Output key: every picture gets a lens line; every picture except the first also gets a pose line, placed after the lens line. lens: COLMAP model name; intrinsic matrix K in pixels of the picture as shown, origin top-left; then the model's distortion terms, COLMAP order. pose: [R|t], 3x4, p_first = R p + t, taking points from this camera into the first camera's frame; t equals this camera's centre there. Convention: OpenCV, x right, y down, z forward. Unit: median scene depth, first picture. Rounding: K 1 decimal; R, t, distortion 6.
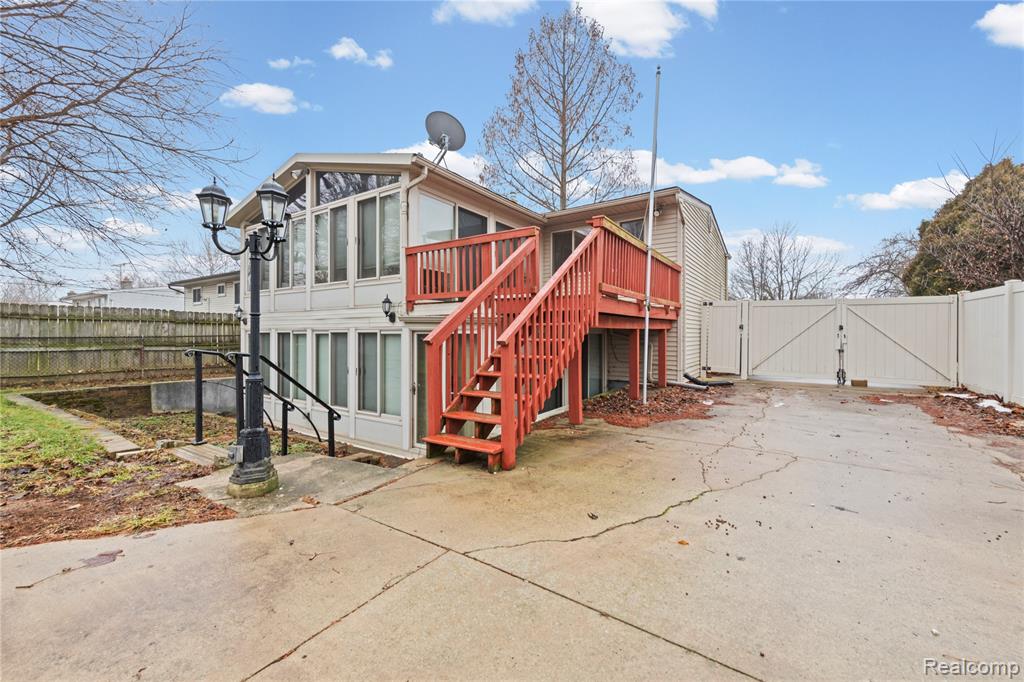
lens RADIAL K [[406.2, 0, 510.2], [0, 406.2, 338.5], [0, 0, 1]] dist [0.009636, -0.000296]
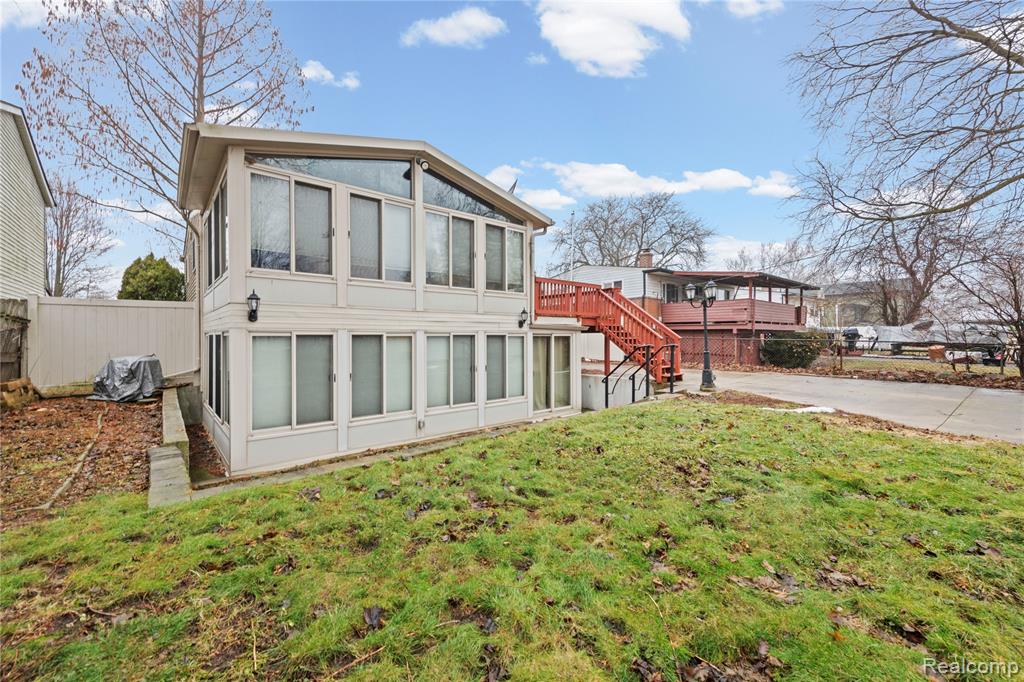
lens RADIAL K [[406.2, 0, 510.6], [0, 406.2, 336.8], [0, 0, 1]] dist [0.009636, -0.000296]
pose [[0.278745, -0.004551, 0.960354, -1.425285], [0.010897, 0.999939, 0.001576, -0.010224], [-0.960303, 0.010026, 0.278777, 0.582915]]
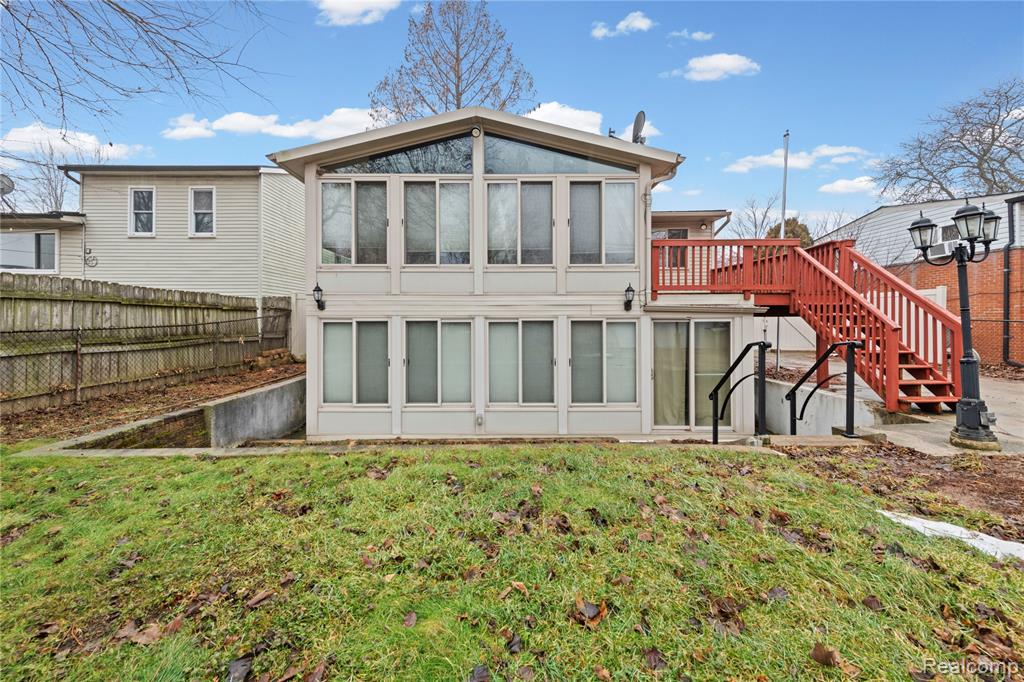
lens RADIAL K [[406.2, 0, 534.5], [0, 406.2, 321.9], [0, 0, 1]] dist [0.009636, -0.000296]
pose [[0.835502, -0.004026, 0.549472, -0.922498], [0.009587, 0.999928, -0.007252, -0.005550], [-0.549403, 0.011327, 0.835481, 0.253722]]
